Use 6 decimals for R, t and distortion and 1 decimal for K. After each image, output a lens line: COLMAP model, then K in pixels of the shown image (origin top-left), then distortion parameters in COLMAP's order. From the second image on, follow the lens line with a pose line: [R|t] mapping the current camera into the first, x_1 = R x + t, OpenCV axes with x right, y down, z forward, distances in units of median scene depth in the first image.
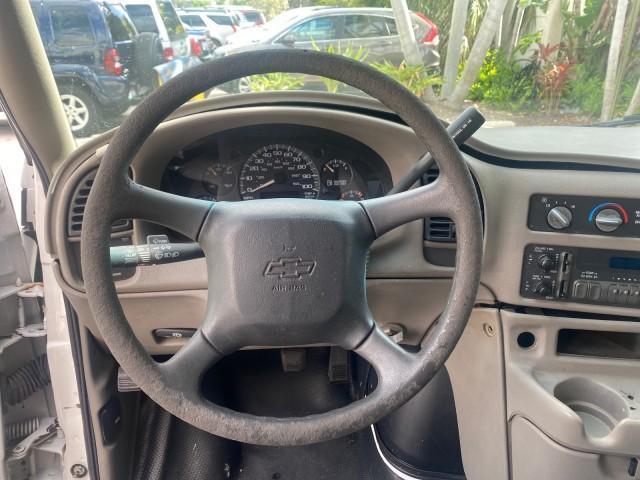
lens RADIAL K [[500.0, 0, 339.0], [0, 500.0, 223.5], [0, 0, 1]] dist [0.002225, -0.000285]
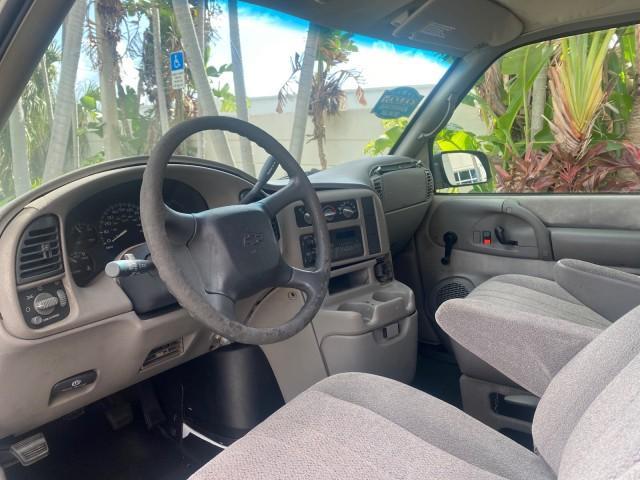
lens RADIAL K [[494.6, 0, 315.0], [0, 494.6, 240.3], [0, 0, 1]] dist [0.031008, -0.058685]
pose [[0.665349, -0.160324, 0.729114, -0.722101], [0.307290, 0.948906, -0.071763, 0.170259], [-0.680356, 0.271797, 0.680619, -0.153869]]
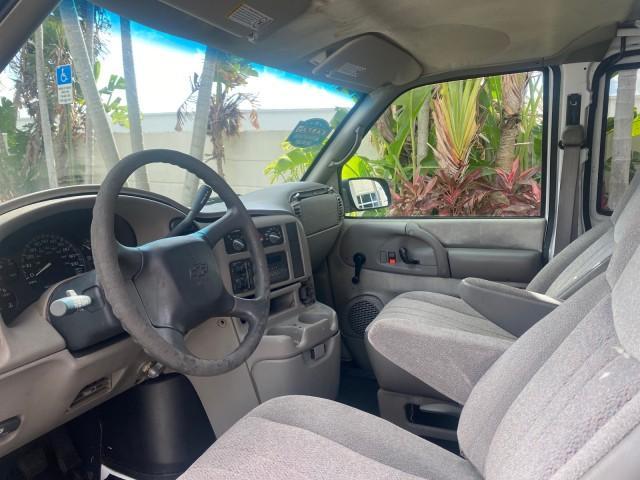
lens RADIAL K [[493.6, 0, 316.4], [0, 493.6, 234.8], [0, 0, 1]] dist [0.006599, -0.007804]
pose [[0.490638, -0.132619, 0.861212, -0.816505], [0.337052, 0.940301, -0.047223, 0.117255], [-0.803536, 0.313442, 0.506047, -0.114188]]
